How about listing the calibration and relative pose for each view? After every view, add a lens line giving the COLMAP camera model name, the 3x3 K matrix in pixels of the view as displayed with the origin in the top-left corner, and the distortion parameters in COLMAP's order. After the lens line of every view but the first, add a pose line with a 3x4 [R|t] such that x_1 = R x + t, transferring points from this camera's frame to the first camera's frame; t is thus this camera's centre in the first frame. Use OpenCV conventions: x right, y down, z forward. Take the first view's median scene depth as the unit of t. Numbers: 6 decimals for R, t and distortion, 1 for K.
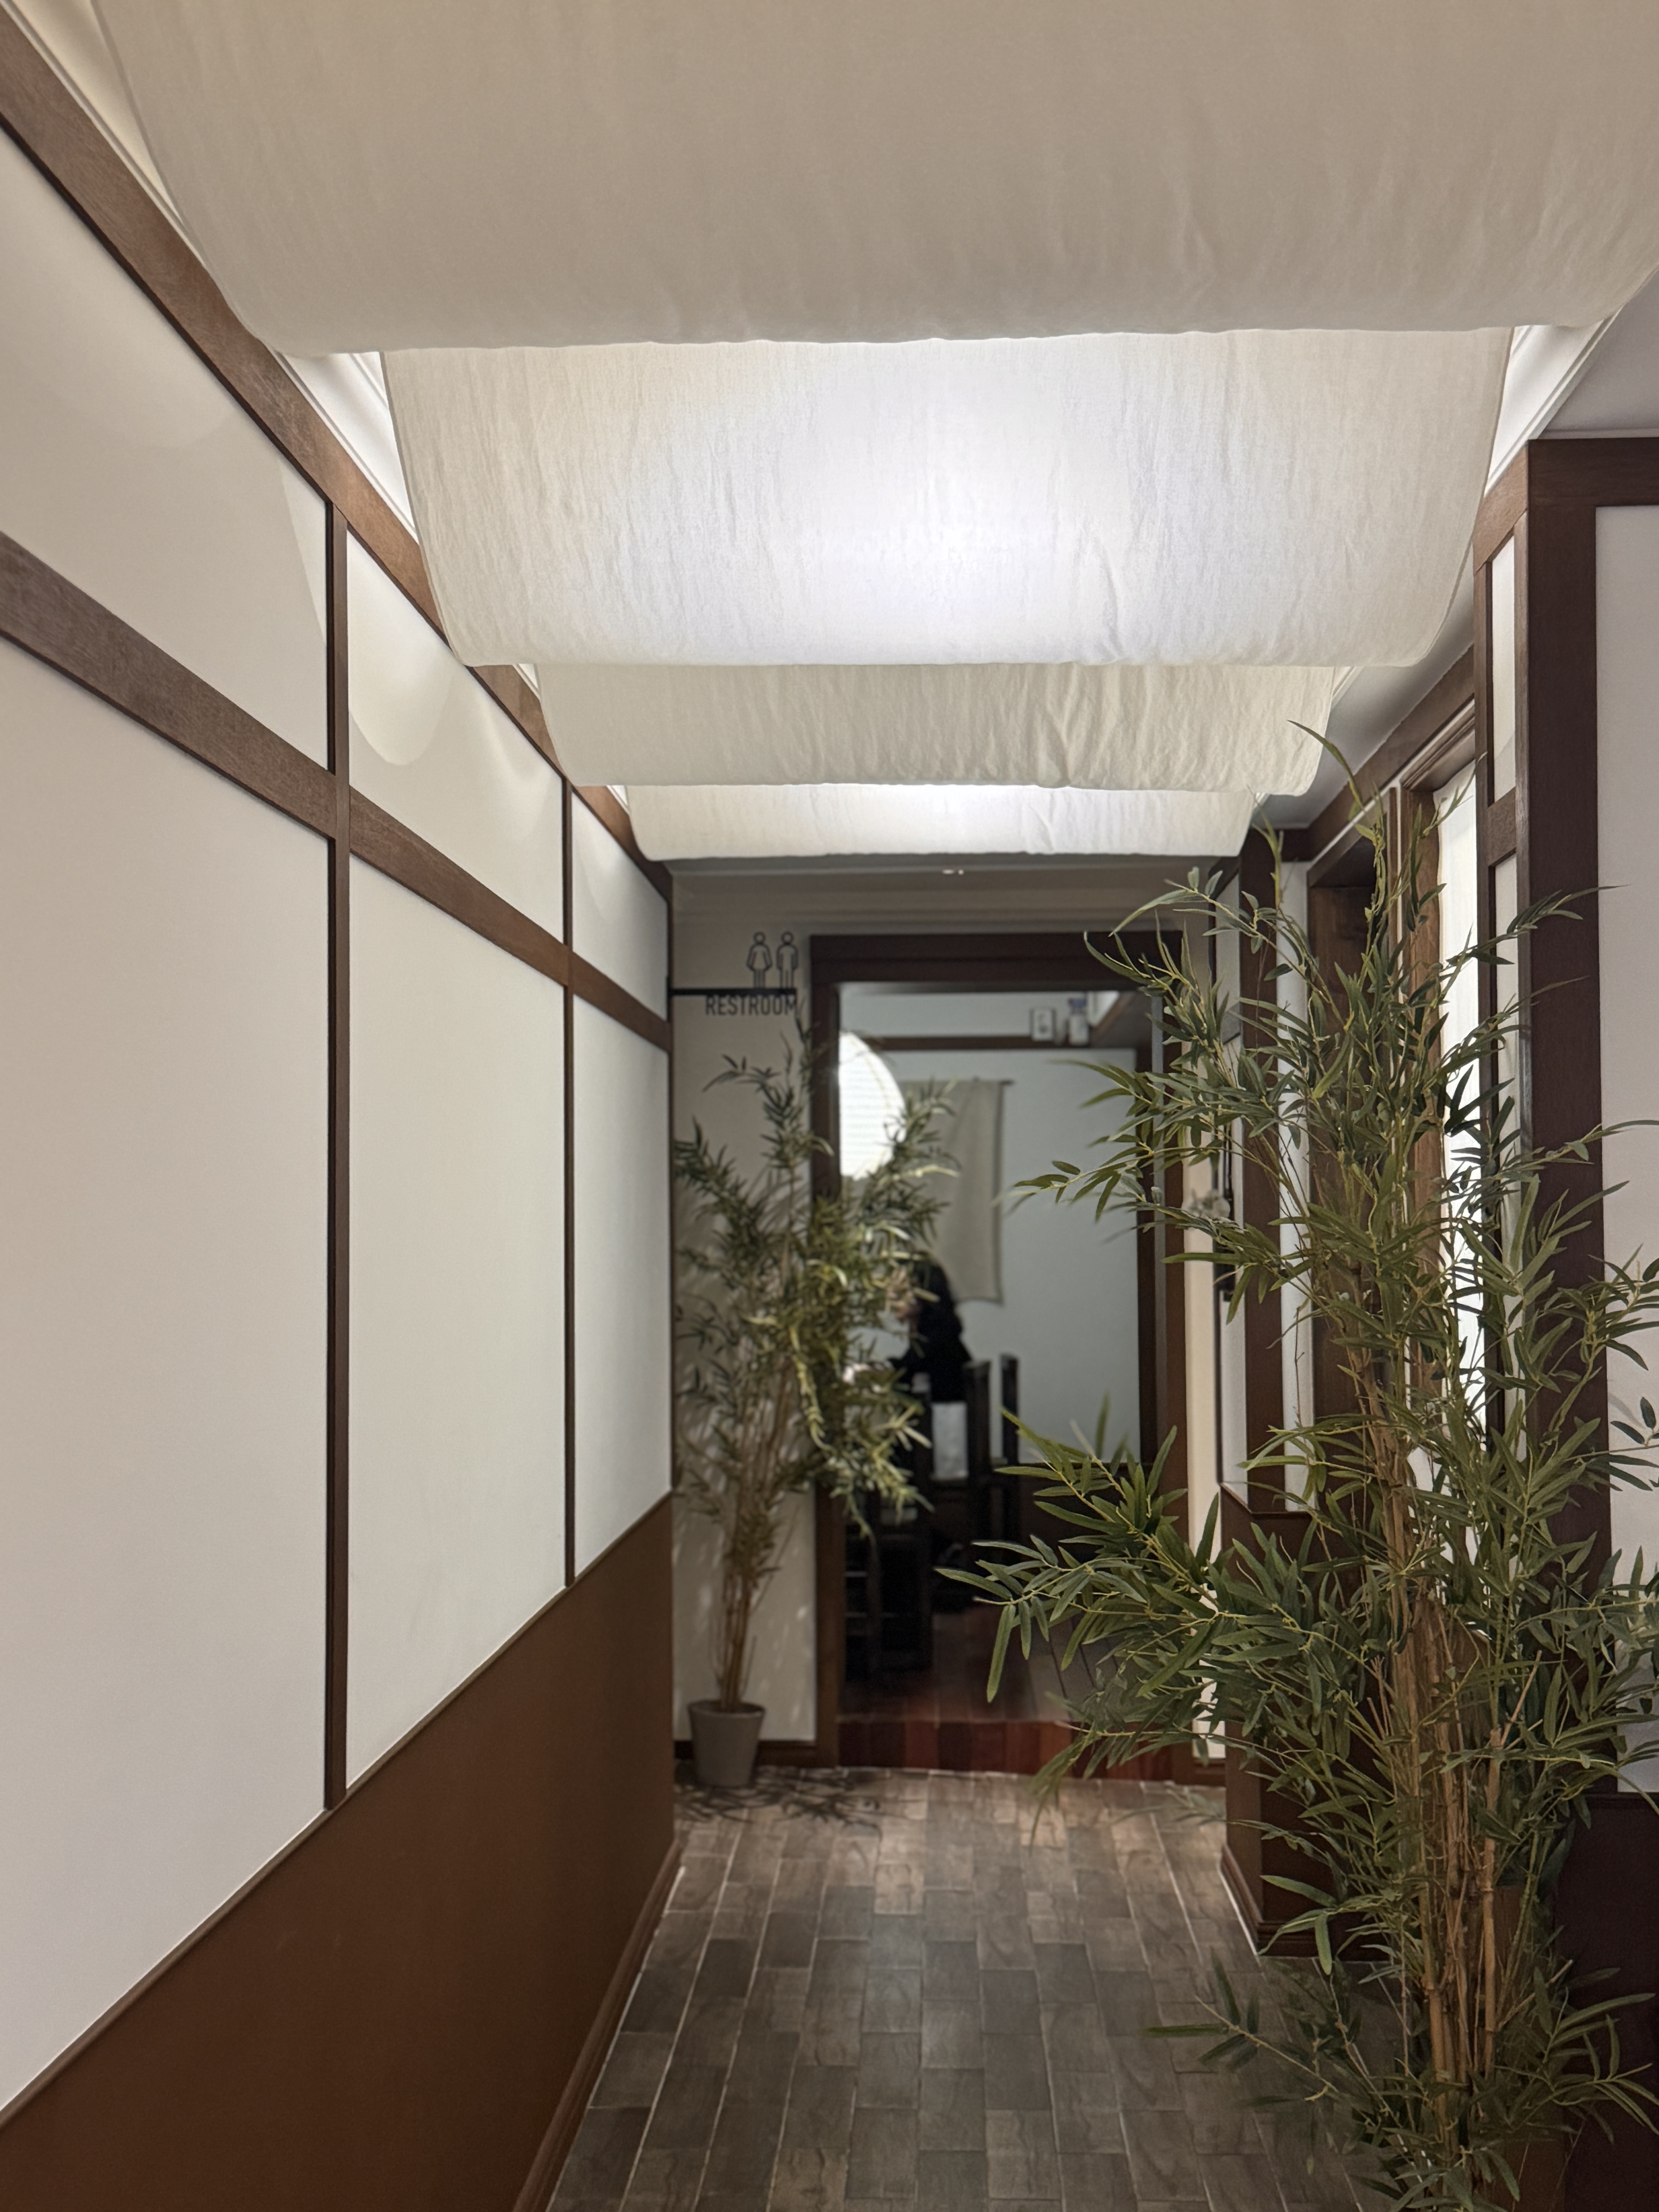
lens RADIAL K [[2919.1, 0, 829.5], [0, 2919.1, 1106.0], [0, 0, 1]] dist [-0.000271, -0.000207]
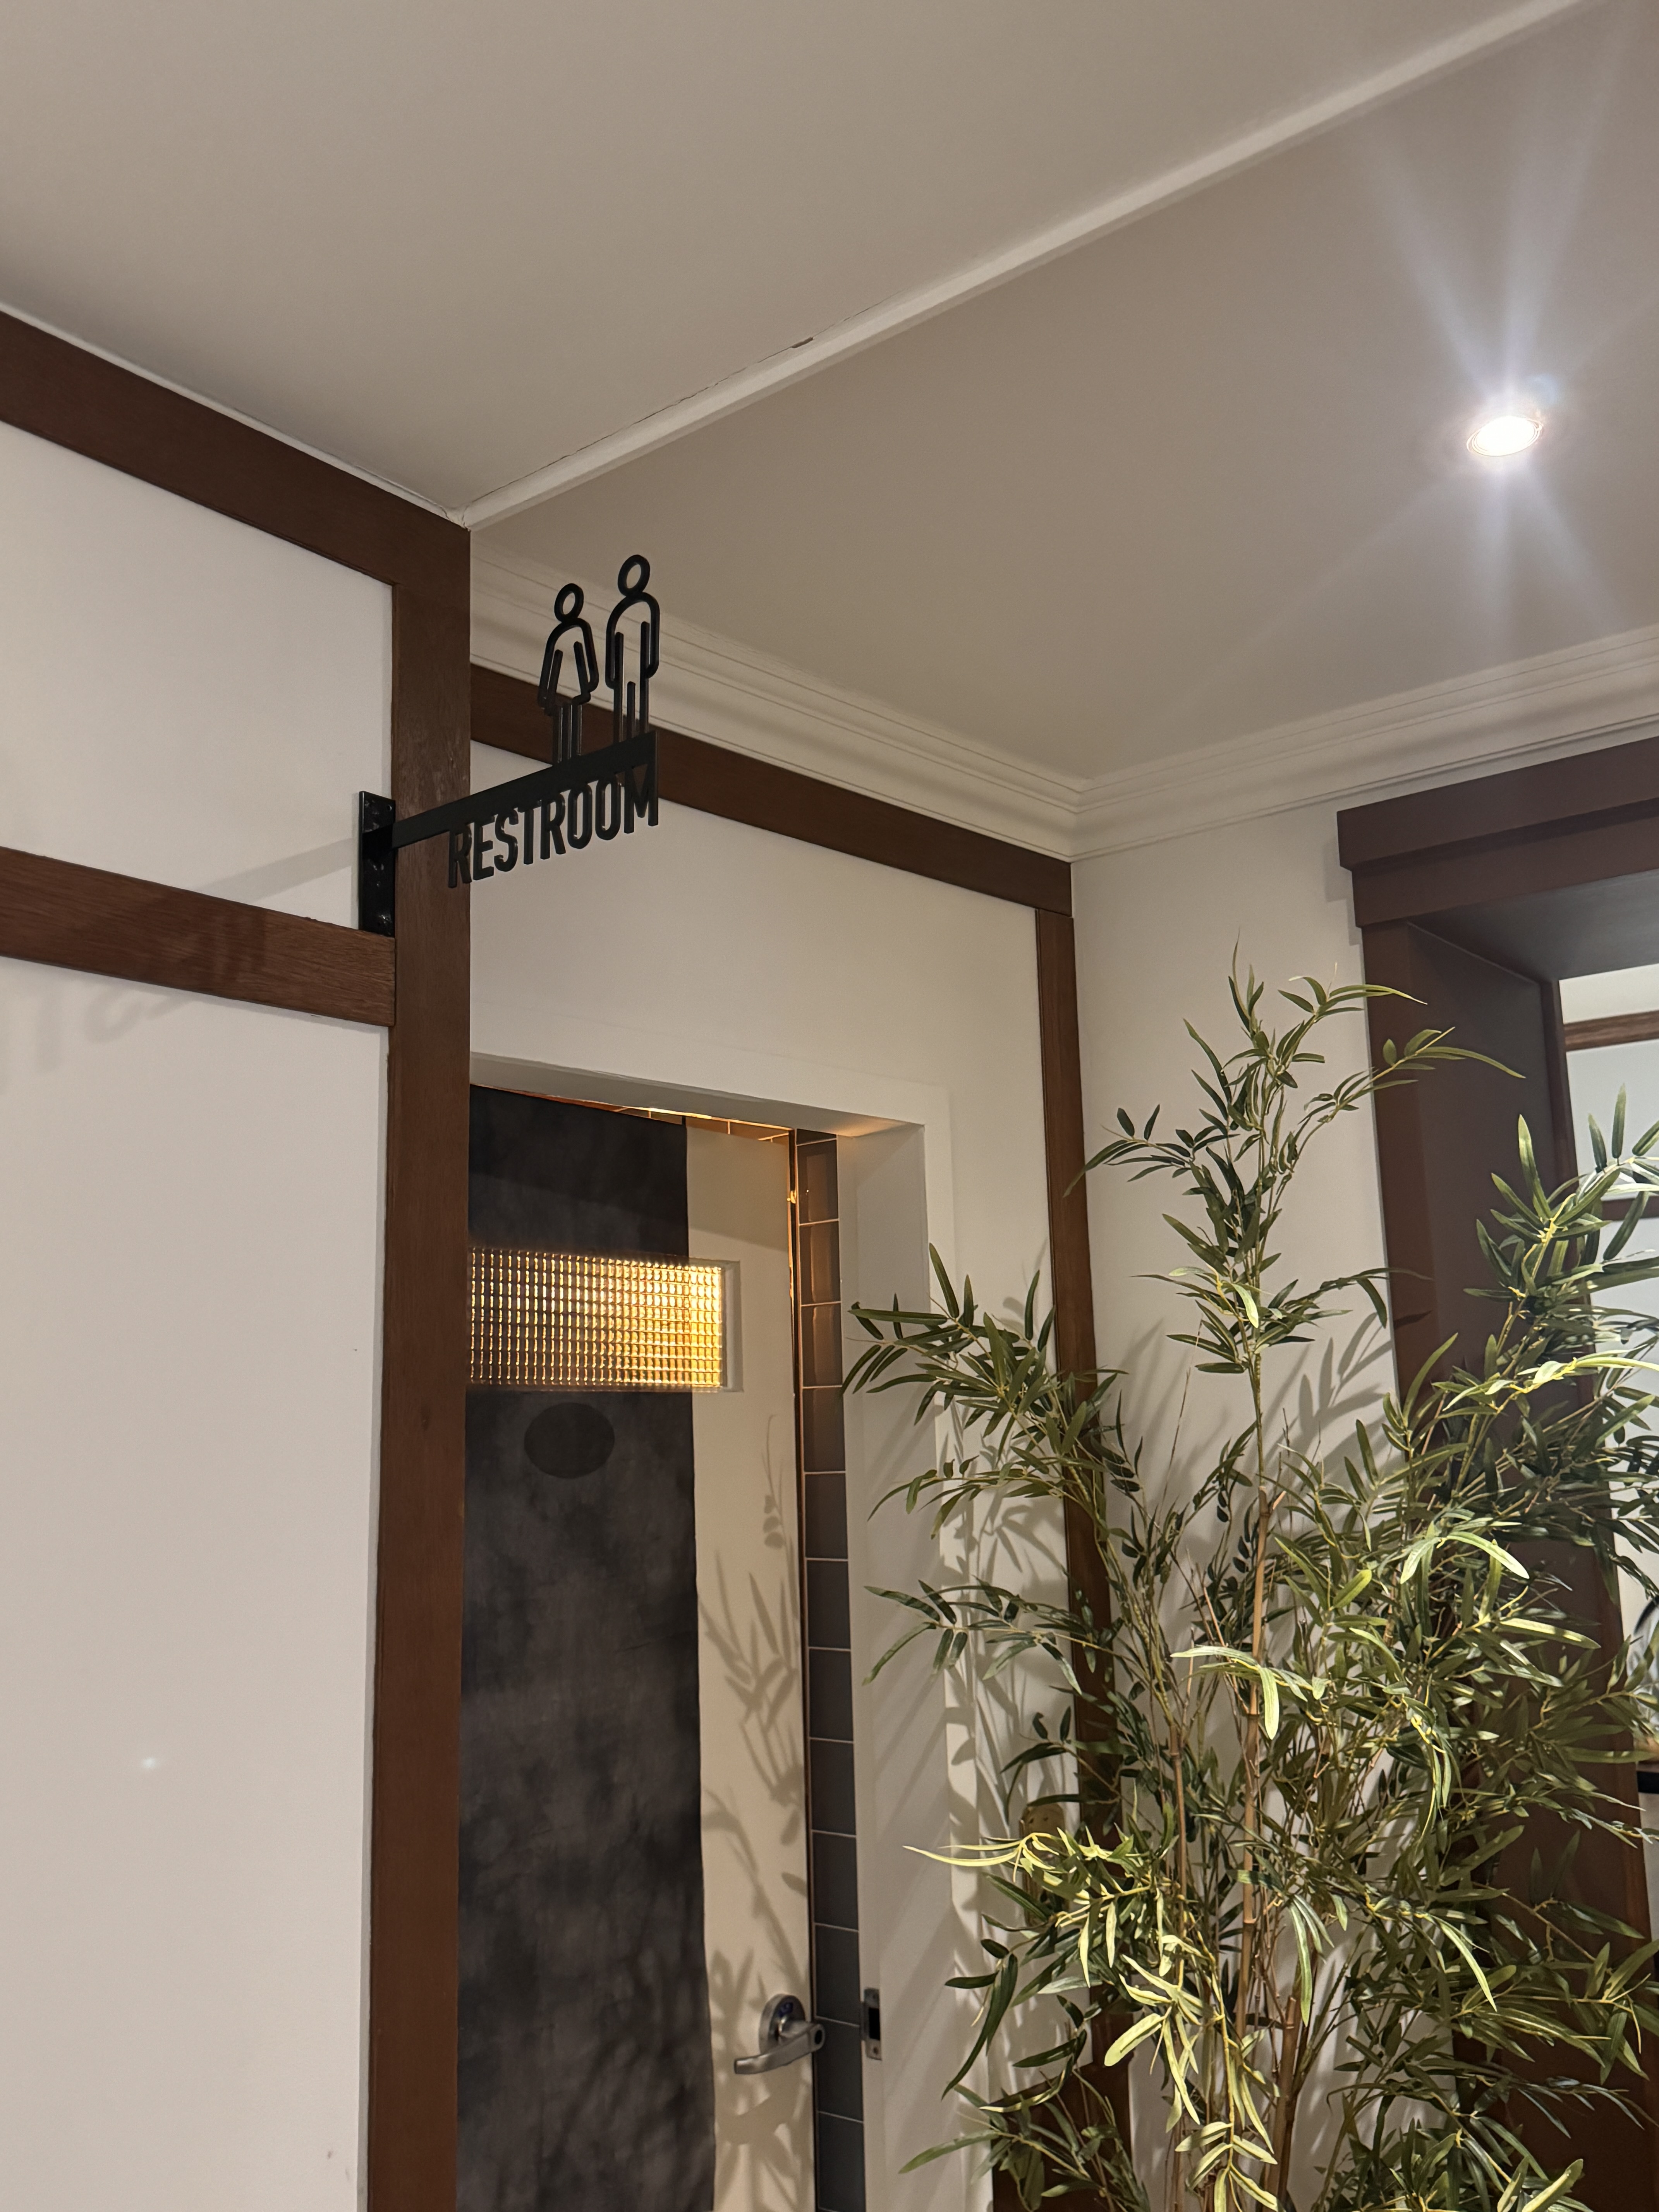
lens RADIAL K [[1913.0, 0, 829.5], [0, 1913.0, 1106.0], [0, 0, 1]] dist [0.007372, 0.002110]
pose [[0.807077, -0.115925, -0.578955, 0.104409], [0.043894, 0.989604, -0.136960, 0.020941], [0.588813, 0.085124, 0.803774, 0.863683]]
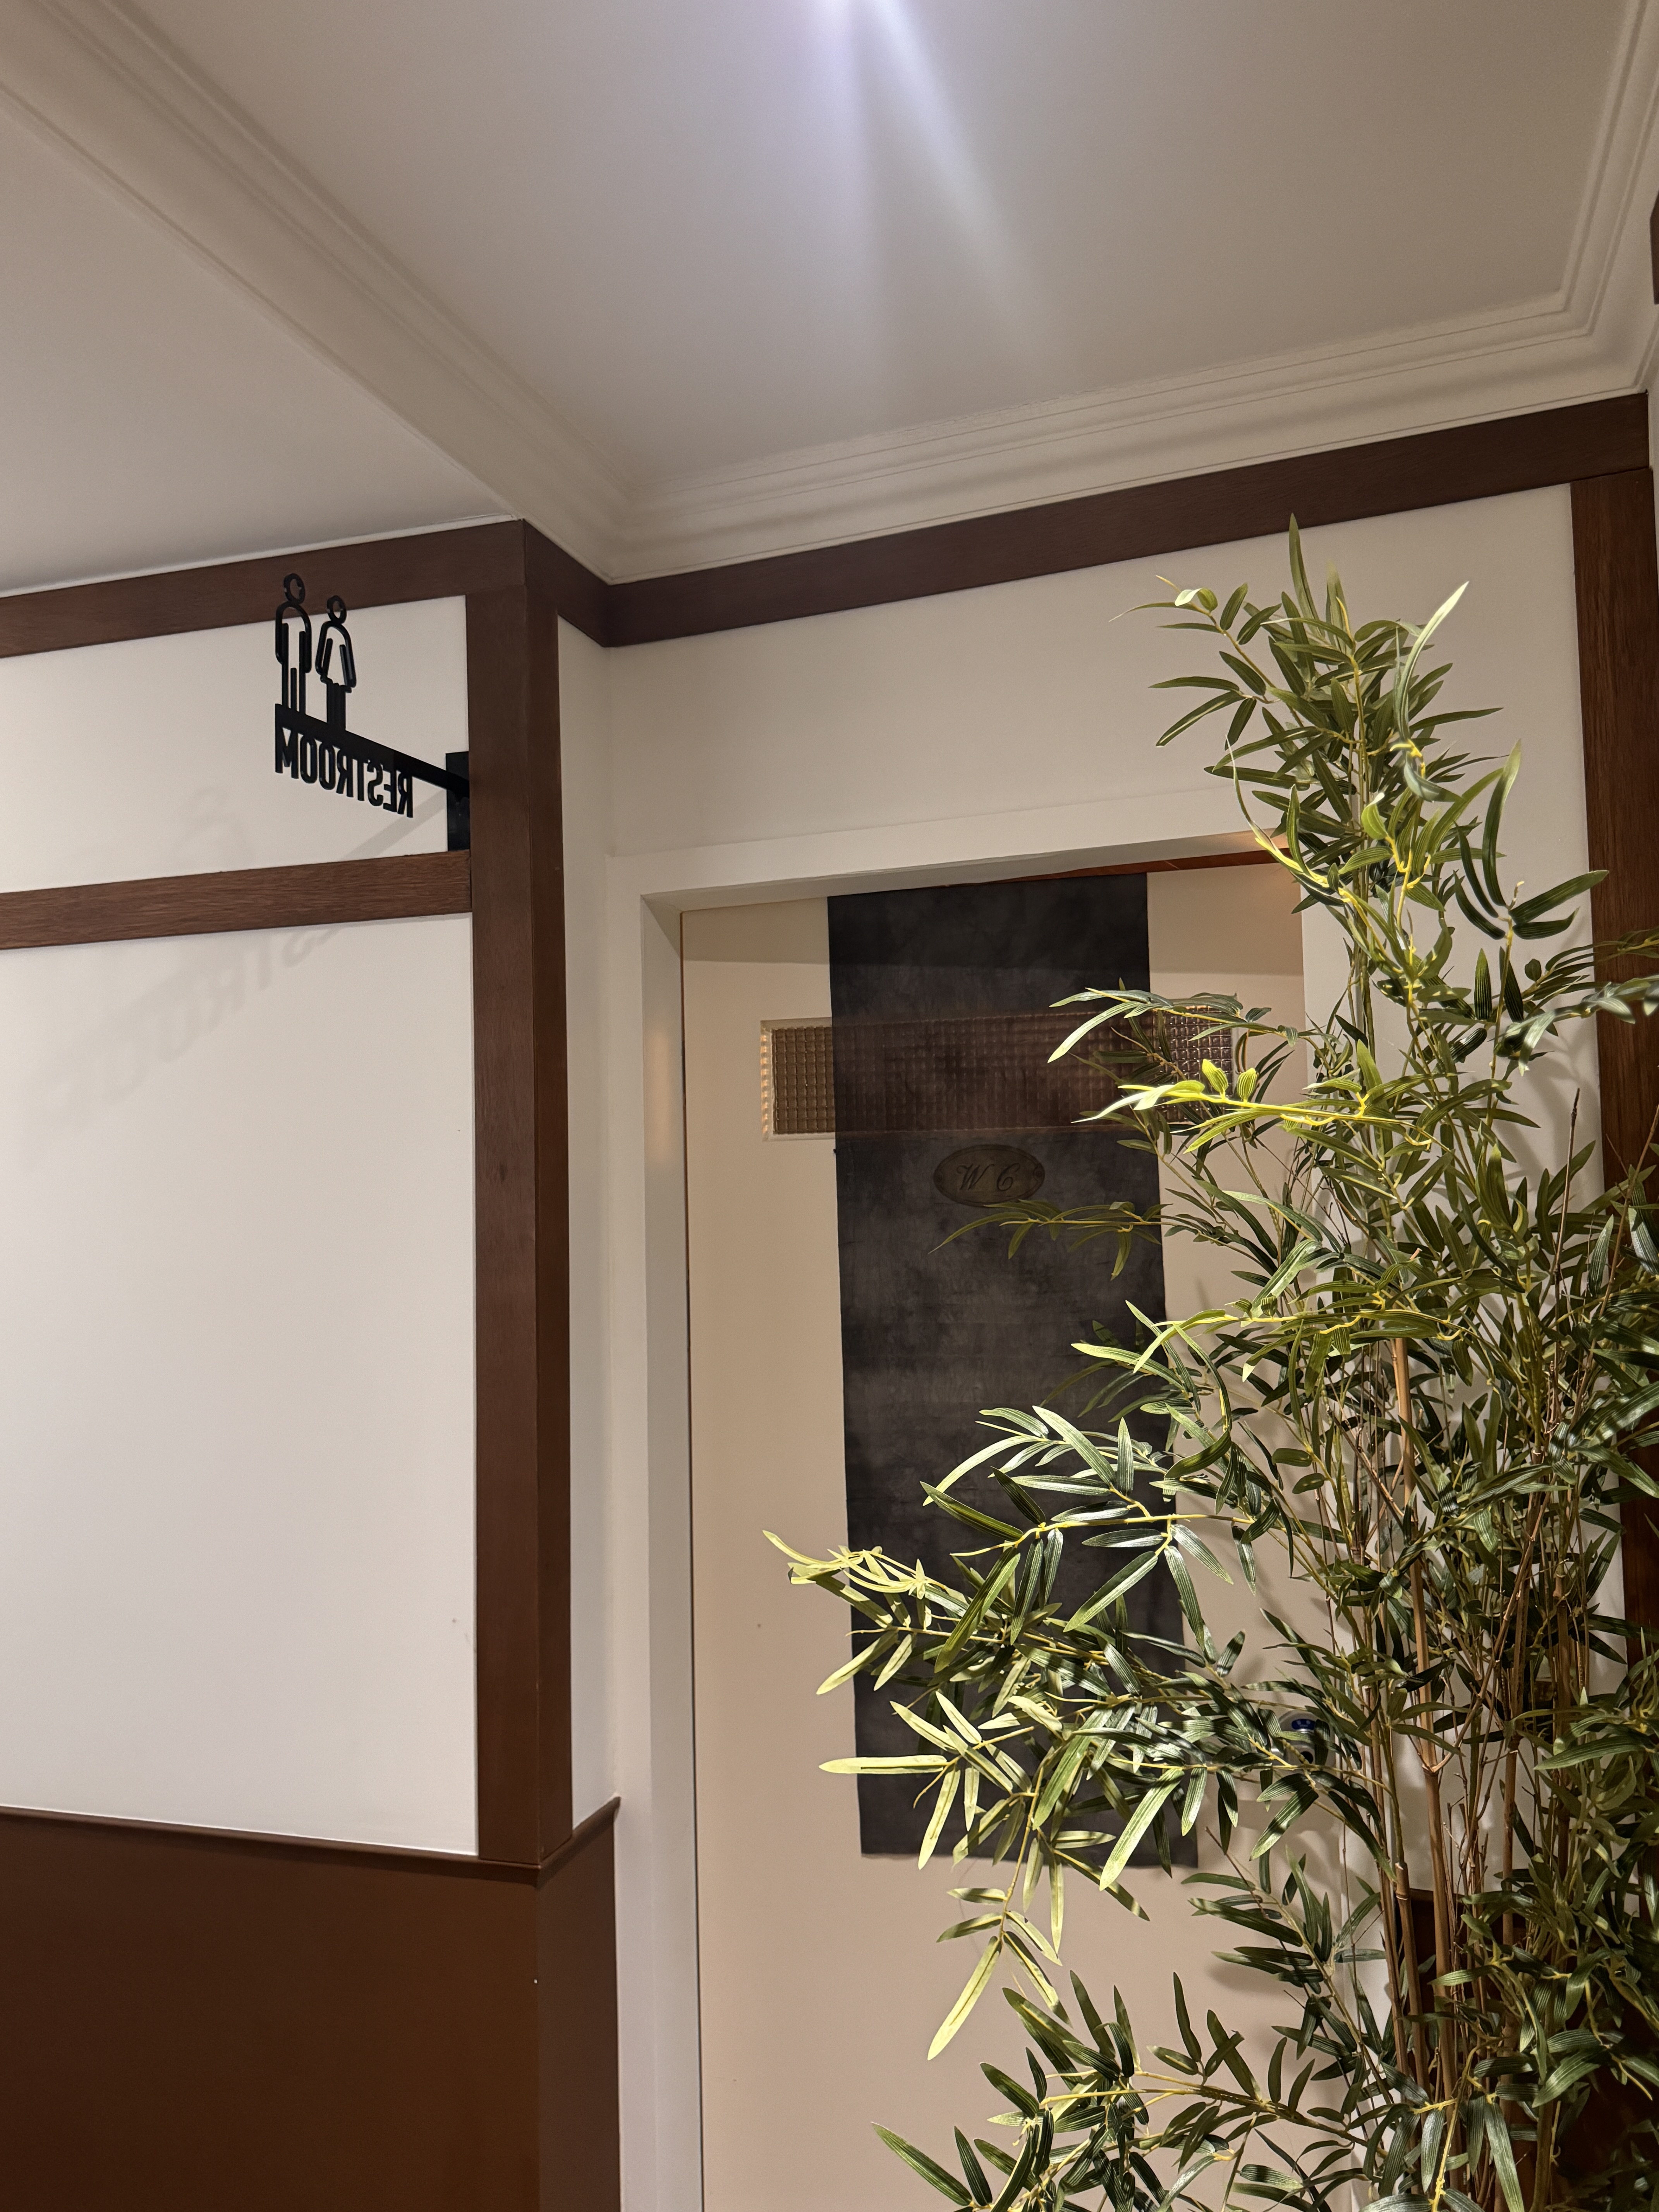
lens RADIAL K [[1604.3, 0, 829.5], [0, 1604.3, 1106.0], [0, 0, 1]] dist [0.002832, 0.000282]
pose [[-0.235763, -0.037865, -0.971073, 0.170782], [0.067120, 0.996220, -0.055141, 0.029651], [0.969490, -0.078179, -0.232331, 1.078496]]
